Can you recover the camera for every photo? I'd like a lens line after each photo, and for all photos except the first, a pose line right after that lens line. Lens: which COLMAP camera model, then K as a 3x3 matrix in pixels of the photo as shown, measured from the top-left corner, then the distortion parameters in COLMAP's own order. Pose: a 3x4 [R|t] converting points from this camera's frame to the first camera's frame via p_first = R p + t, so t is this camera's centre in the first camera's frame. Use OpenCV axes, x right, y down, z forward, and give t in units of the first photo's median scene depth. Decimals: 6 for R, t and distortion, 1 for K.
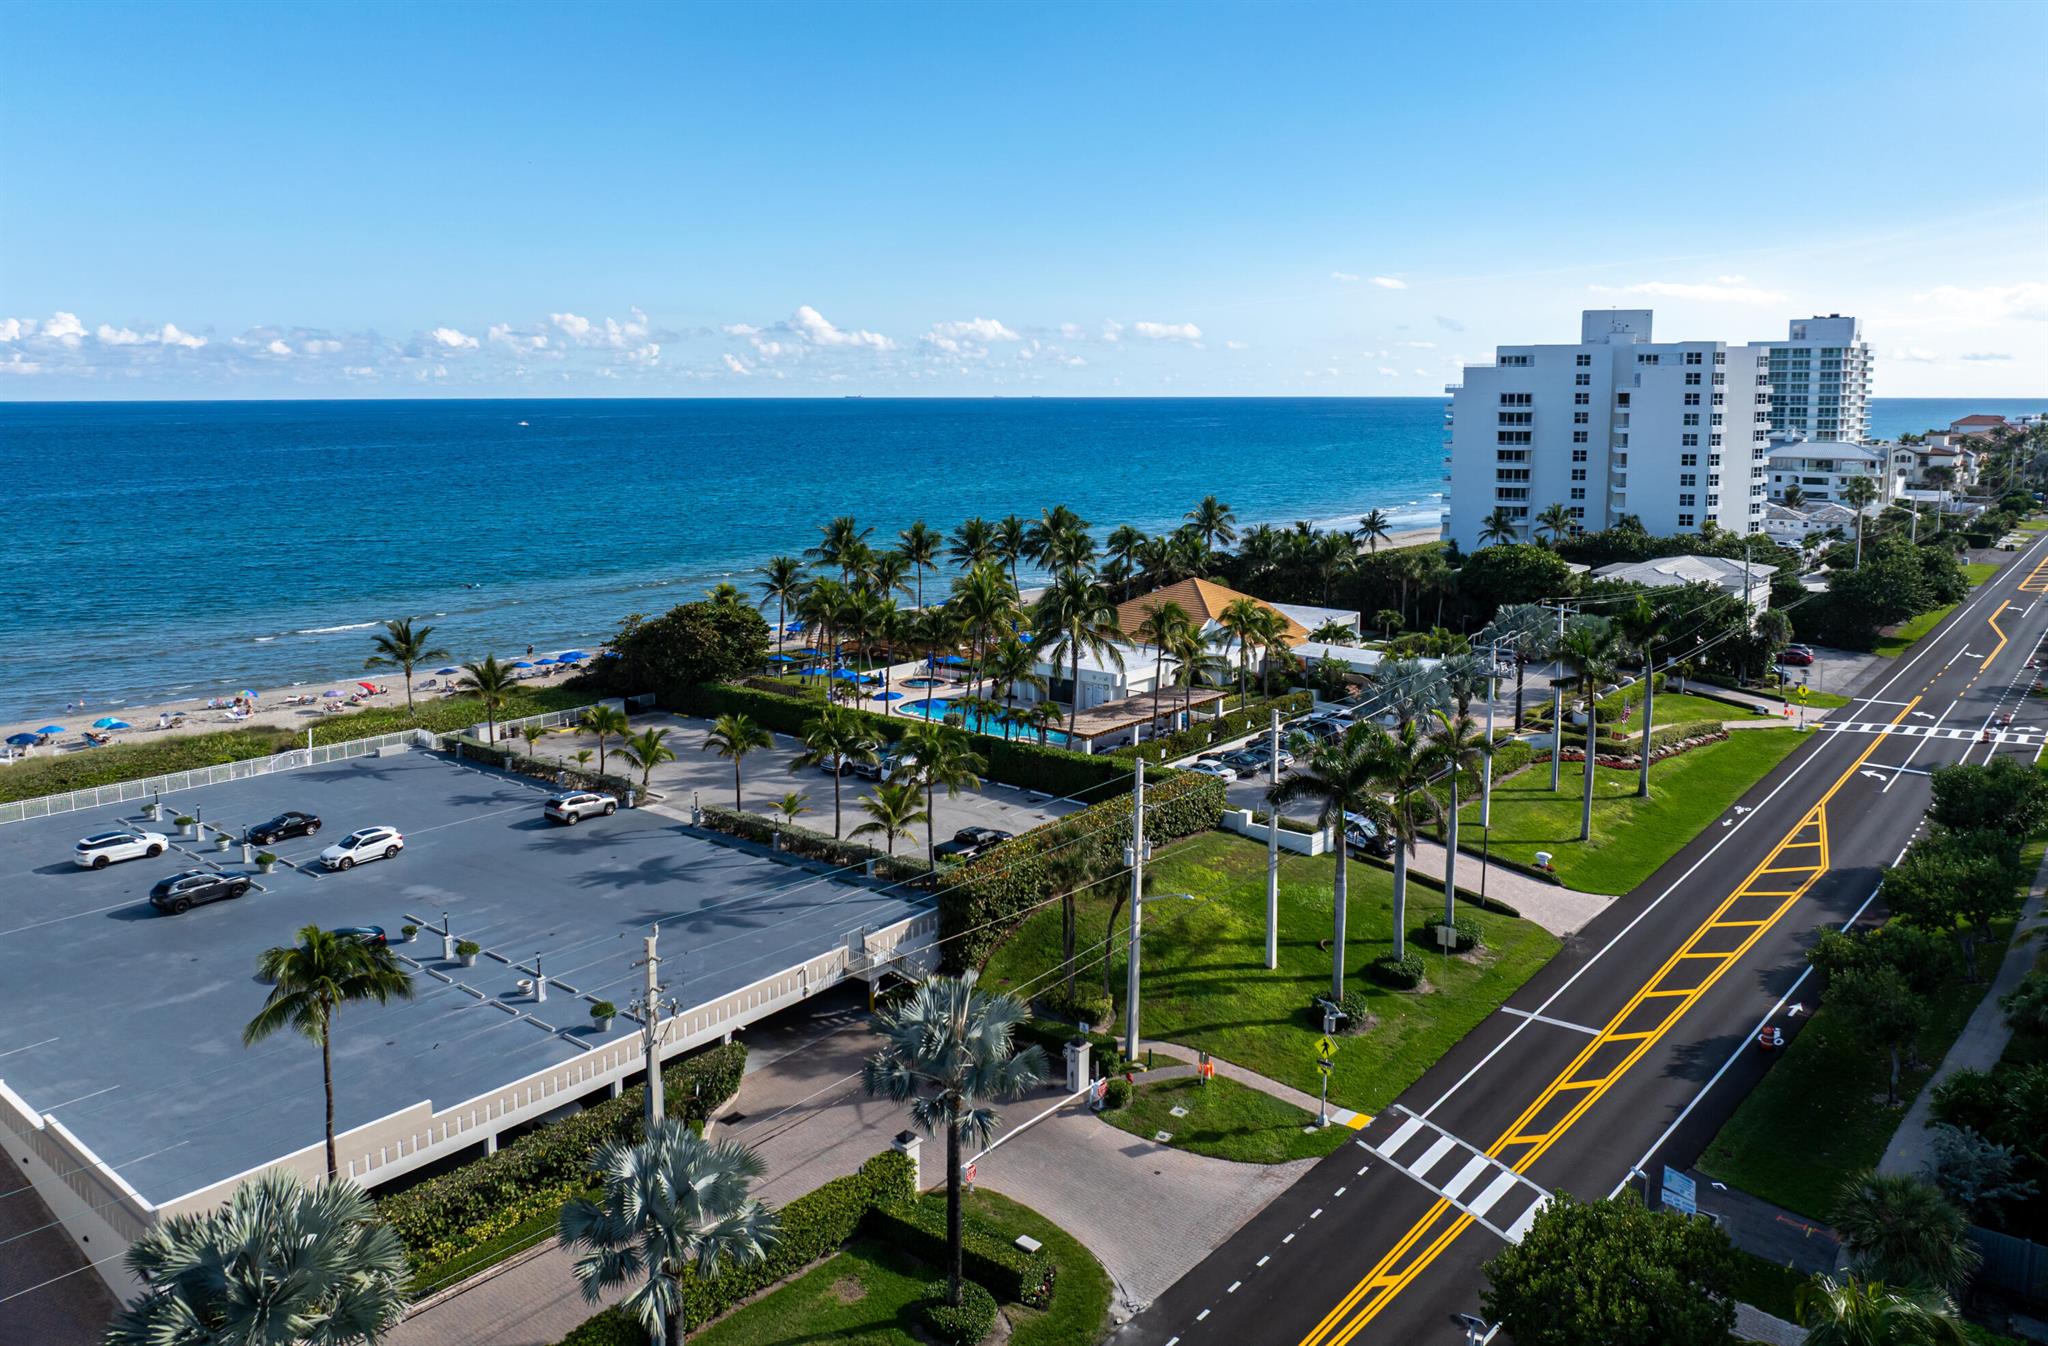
lens RADIAL K [[1437.9, 0, 1027.1], [0, 1437.9, 603.6], [0, 0, 1]] dist [-0.002371, -0.072661]
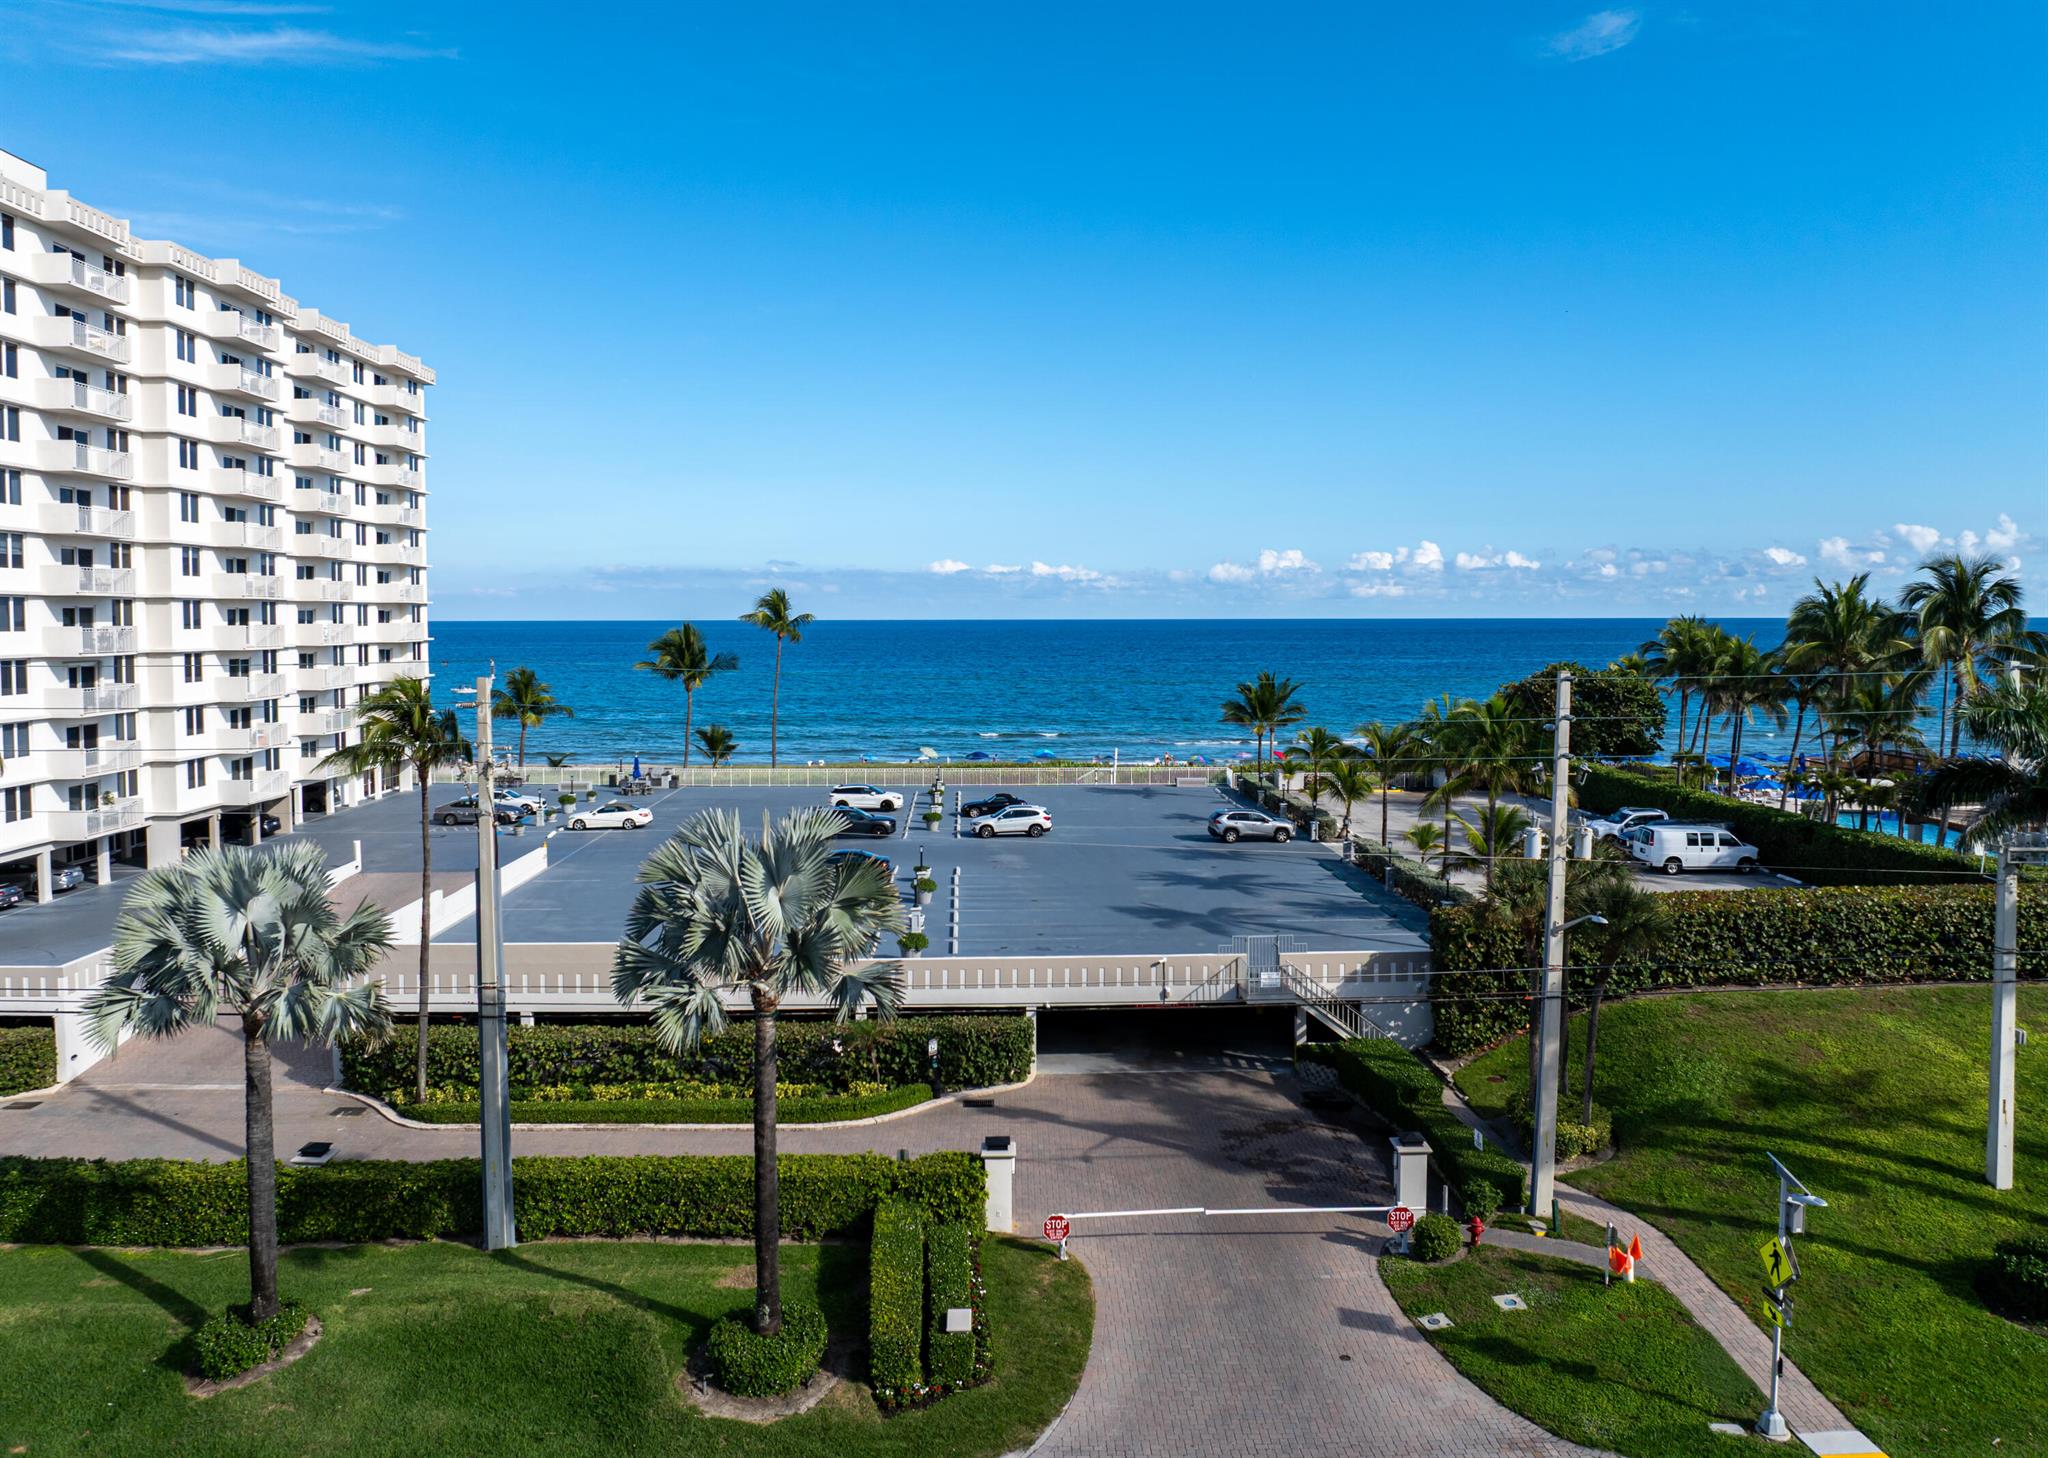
lens RADIAL K [[1430.7, 0, 1022.3], [0, 1430.7, 697.5], [0, 0, 1]] dist [-0.033614, 0.004603]
pose [[0.652934, 0.041239, -0.756291, 0.298322], [-0.106420, 0.993606, -0.037698, 0.132830], [0.749901, 0.105099, 0.653148, 0.388574]]
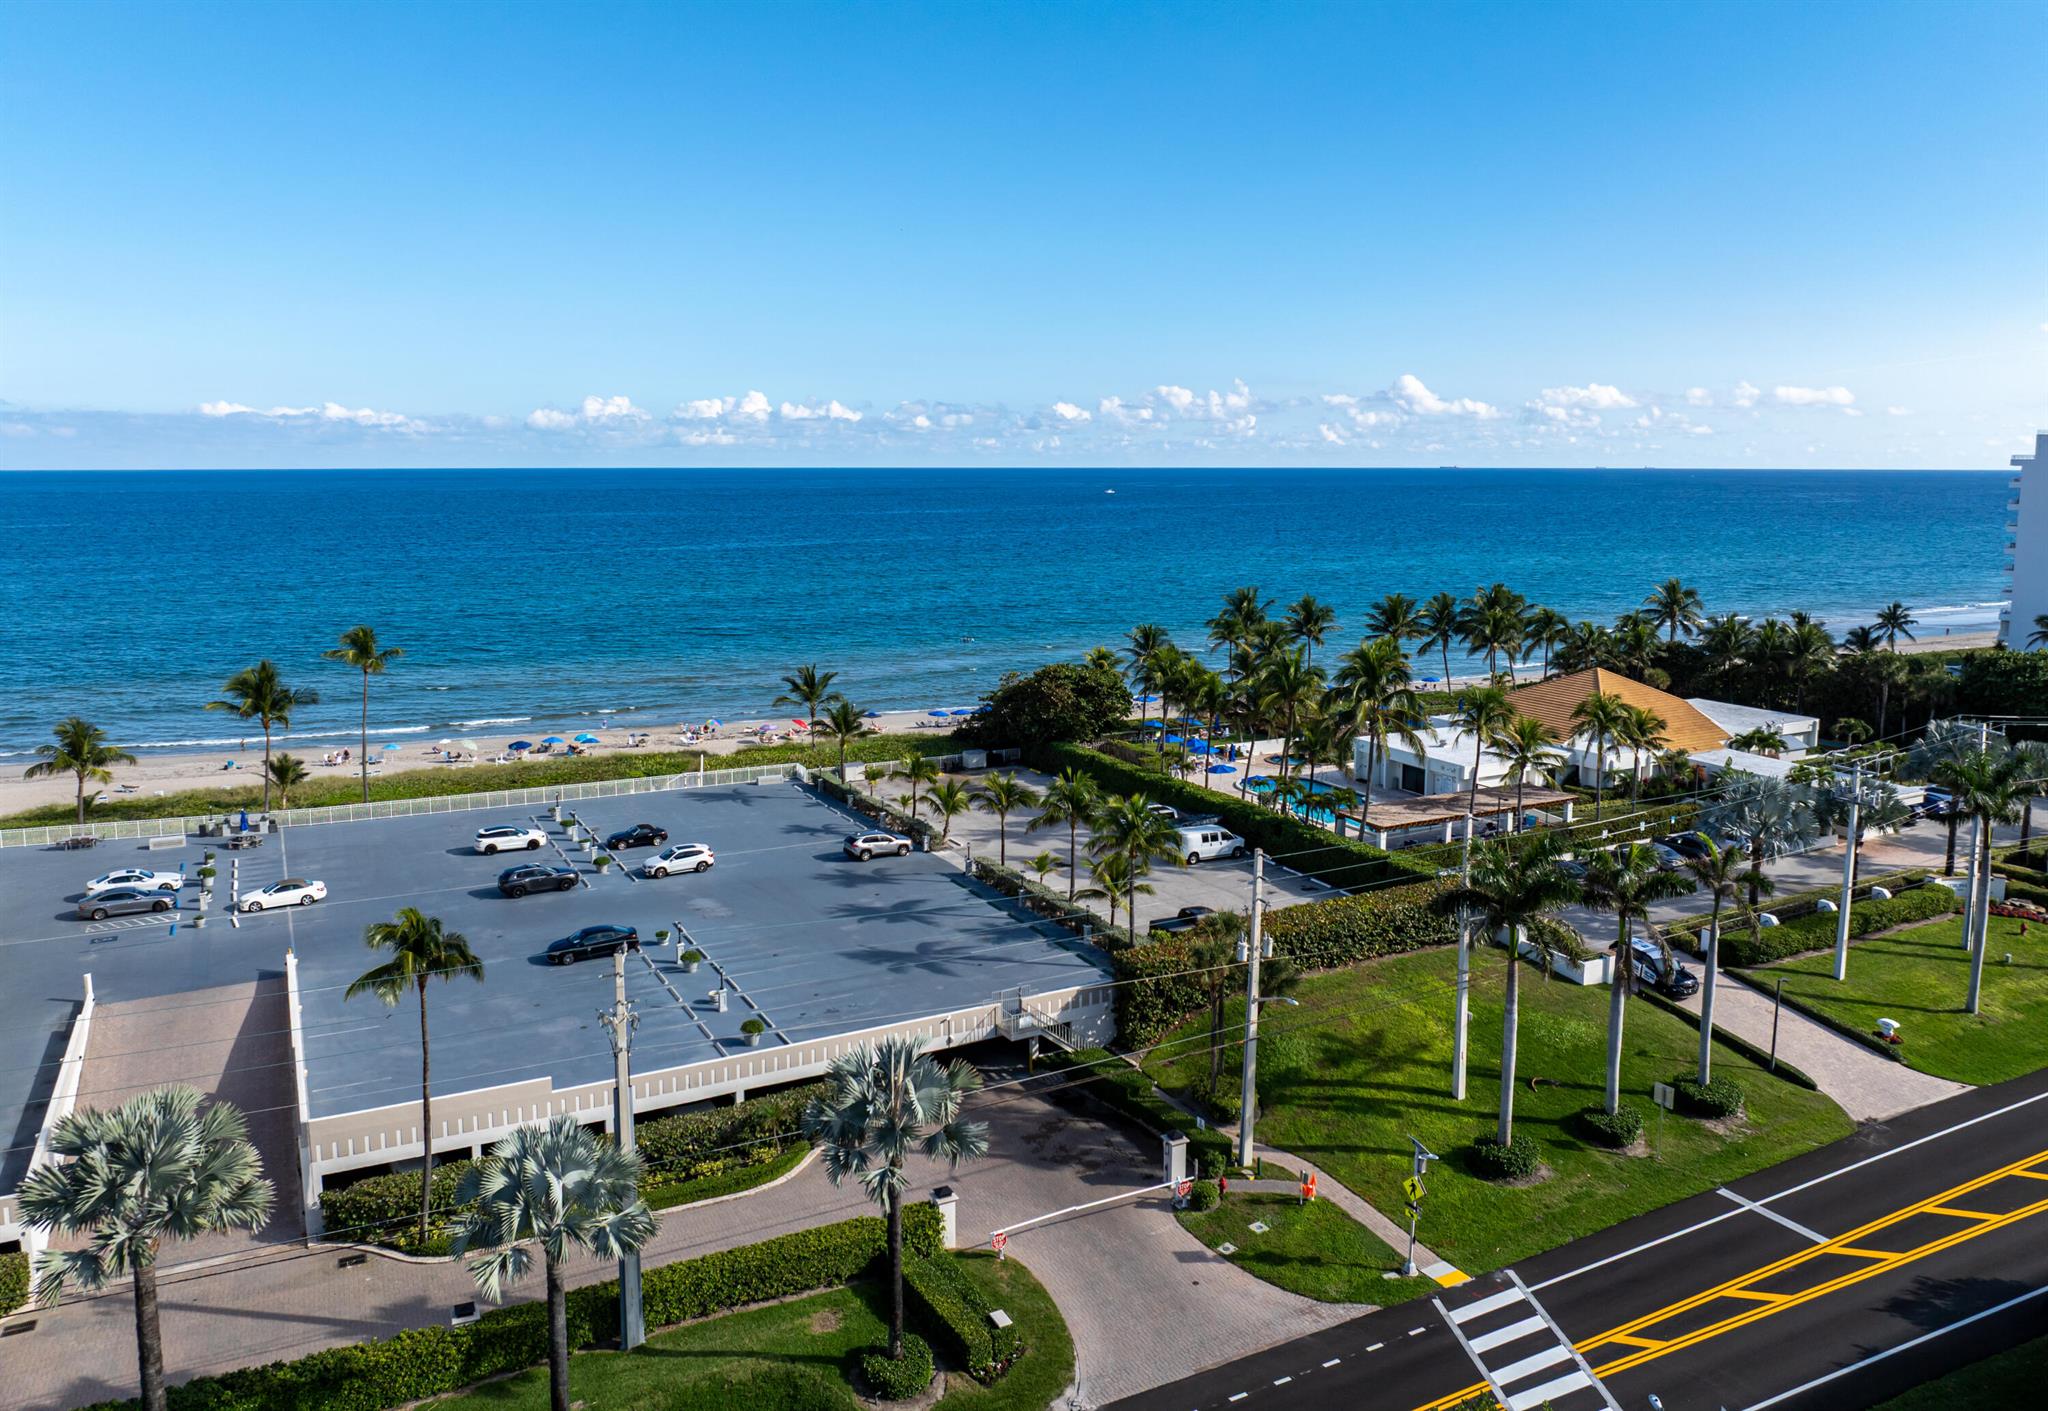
lens RADIAL K [[1437.7, 0, 1020.7], [0, 1437.7, 659.2], [0, 0, 1]] dist [-0.035301, 0.002826]
pose [[0.918466, 0.053787, -0.391825, 0.243638], [-0.057542, 0.998341, 0.002163, -0.008191], [0.391291, 0.020559, 0.920037, 0.055829]]
